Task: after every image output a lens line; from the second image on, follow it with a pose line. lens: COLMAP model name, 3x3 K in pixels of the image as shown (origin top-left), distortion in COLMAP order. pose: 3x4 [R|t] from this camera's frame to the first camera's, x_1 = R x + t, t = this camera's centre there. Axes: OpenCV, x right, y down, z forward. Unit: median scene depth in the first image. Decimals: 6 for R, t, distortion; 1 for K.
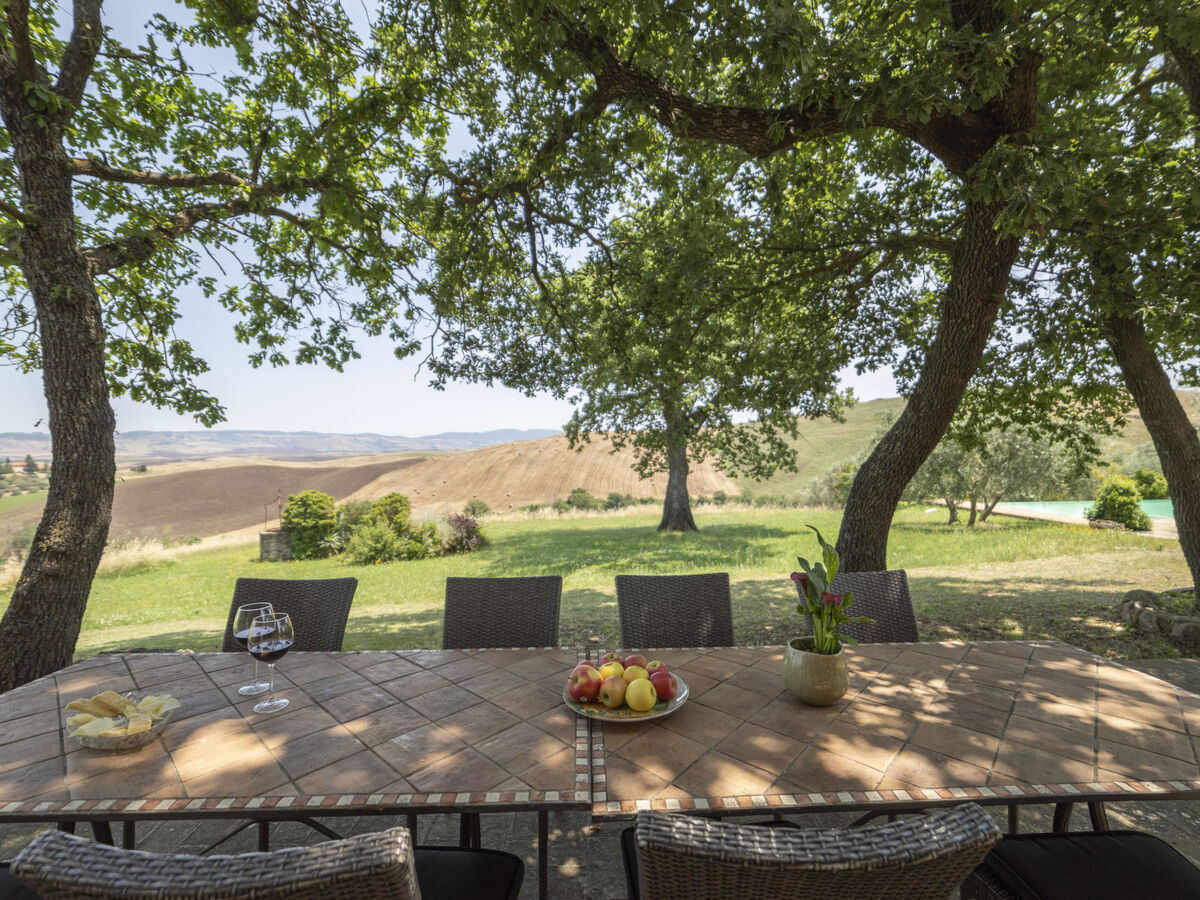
lens RADIAL K [[550.8, 0, 601.1], [0, 550.8, 451.6], [0, 0, 1]] dist [-0.002253, 0.001102]
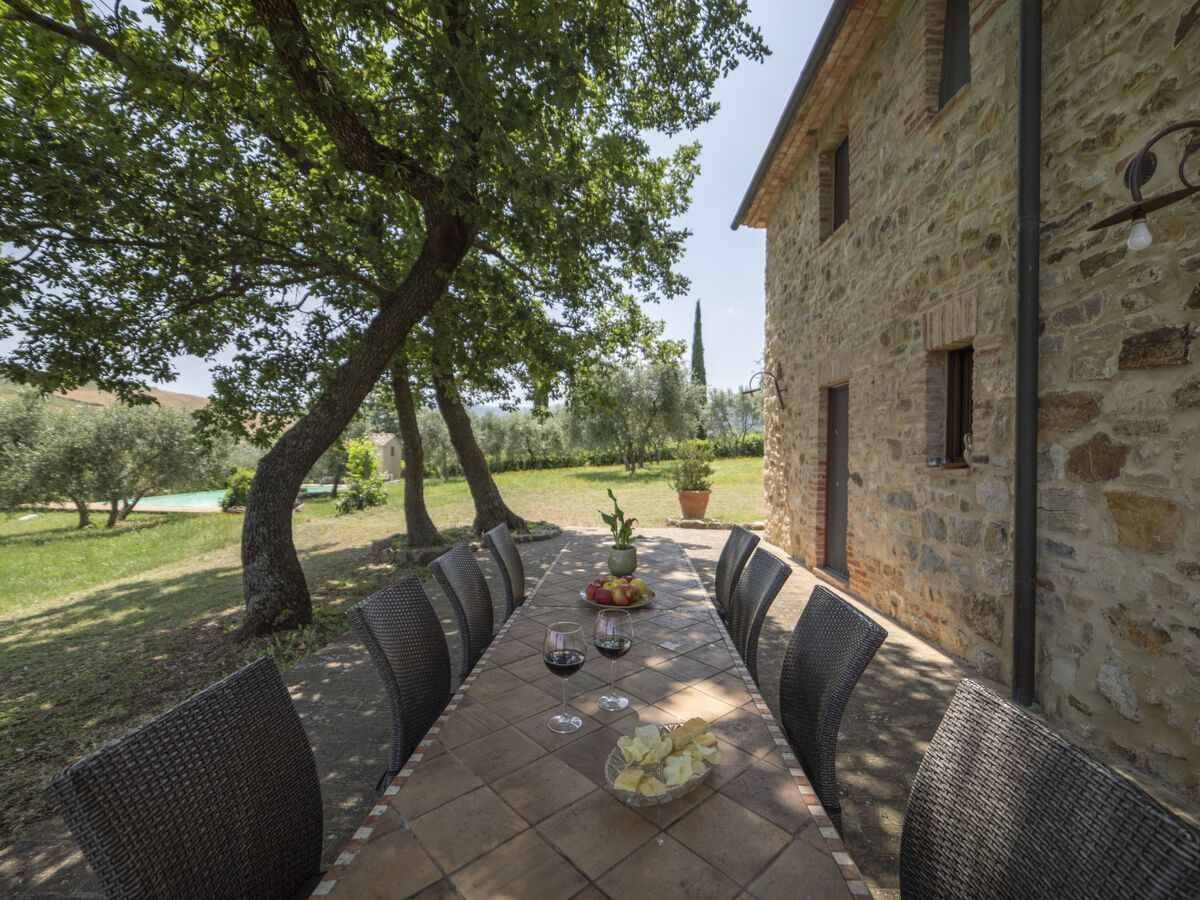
lens RADIAL K [[550.8, 0, 600.3], [0, 550.8, 450.7], [0, 0, 1]] dist [-0.002253, 0.001102]
pose [[0.042059, 0.004093, 0.999107, -0.221470], [-0.010811, 0.999935, -0.003641, -0.000229], [-0.999057, -0.010648, 0.042100, 0.135356]]
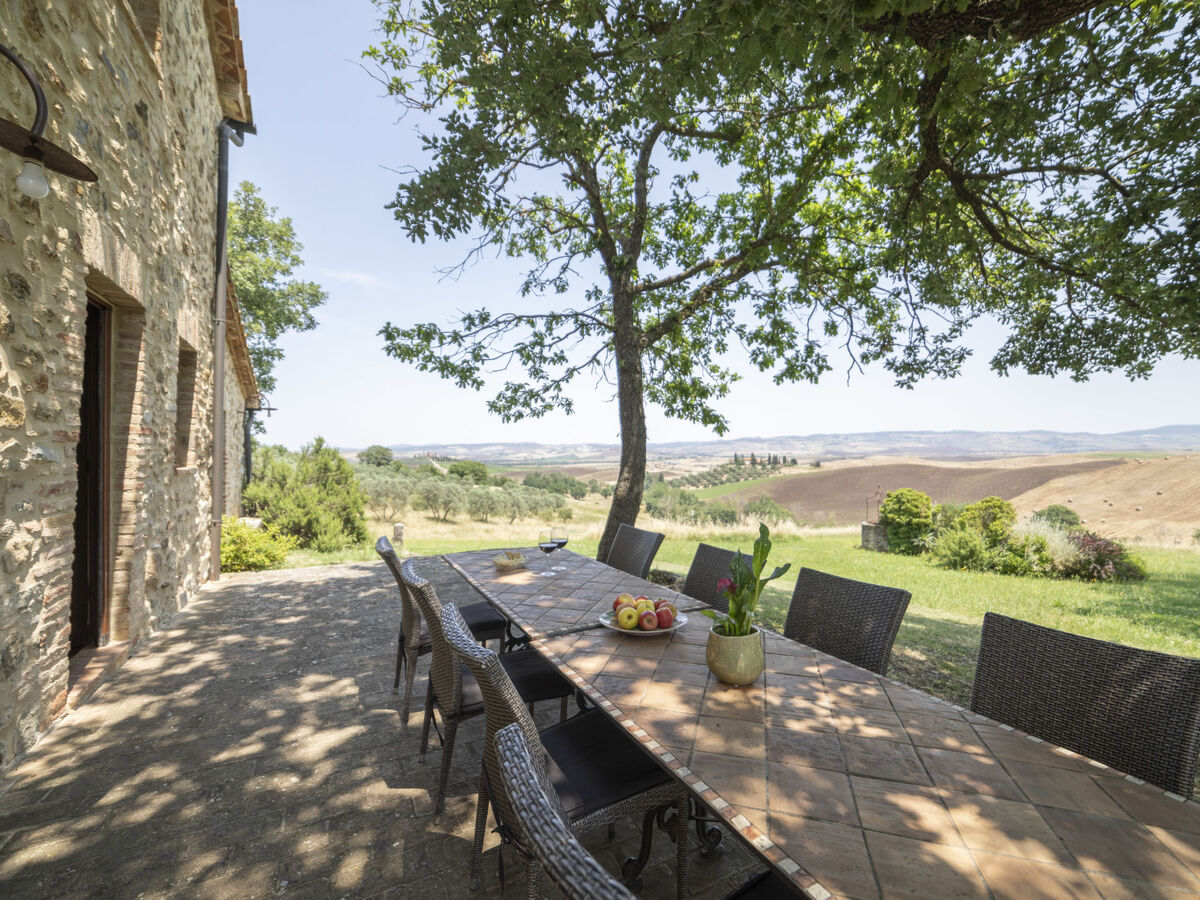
lens RADIAL K [[550.8, 0, 603.7], [0, 550.8, 451.2], [0, 0, 1]] dist [-0.002253, 0.001102]
pose [[0.437888, 0.003921, -0.899021, 0.169020], [-0.003616, 0.999990, 0.002600, -0.000681], [0.899022, 0.002112, 0.437897, 0.036867]]
